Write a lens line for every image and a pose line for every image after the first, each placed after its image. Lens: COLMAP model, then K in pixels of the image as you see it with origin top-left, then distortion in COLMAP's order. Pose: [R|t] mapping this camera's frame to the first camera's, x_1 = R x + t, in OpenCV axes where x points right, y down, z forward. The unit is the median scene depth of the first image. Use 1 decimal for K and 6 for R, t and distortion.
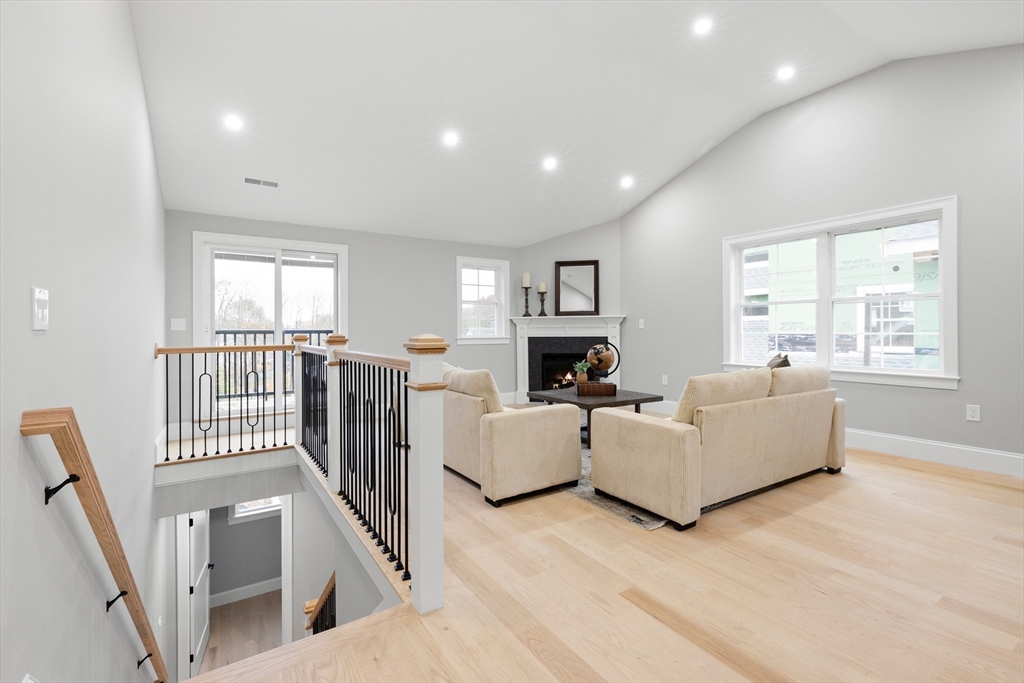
lens RADIAL K [[459.1, 0, 516.0], [0, 459.1, 330.4], [0, 0, 1]] dist [0.002770, 0.000369]
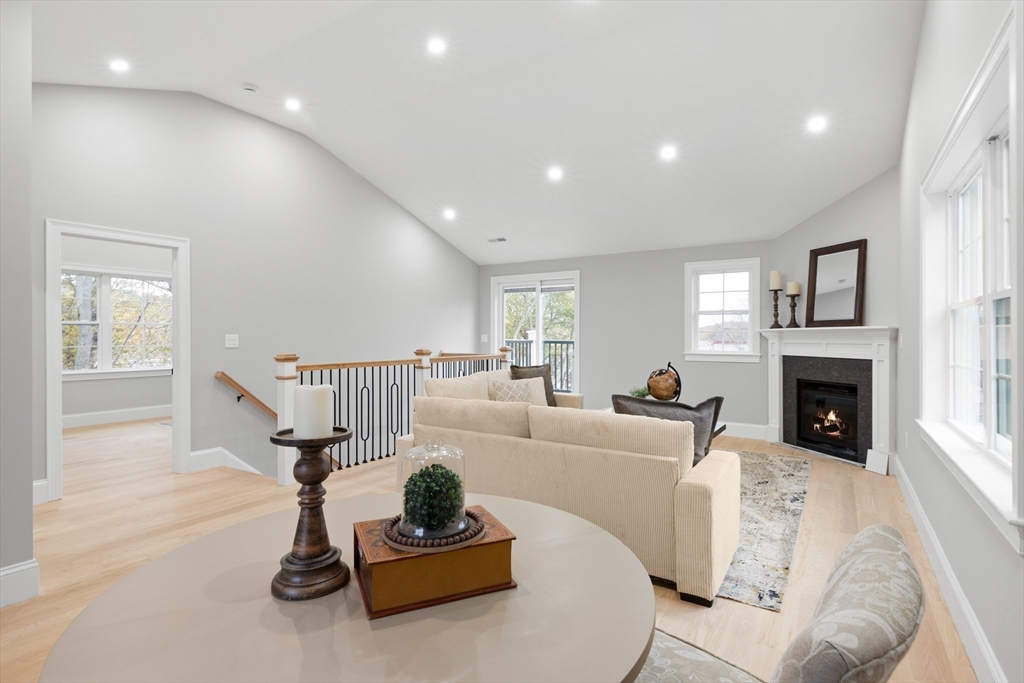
lens RADIAL K [[502.9, 0, 511.7], [0, 502.9, 336.1], [0, 0, 1]] dist [0.001827, 0.000088]
pose [[0.408325, 0.007208, -0.912808, 0.605027], [-0.003321, 0.999974, 0.006411, -0.021110], [0.912831, 0.000414, 0.408338, 0.264628]]
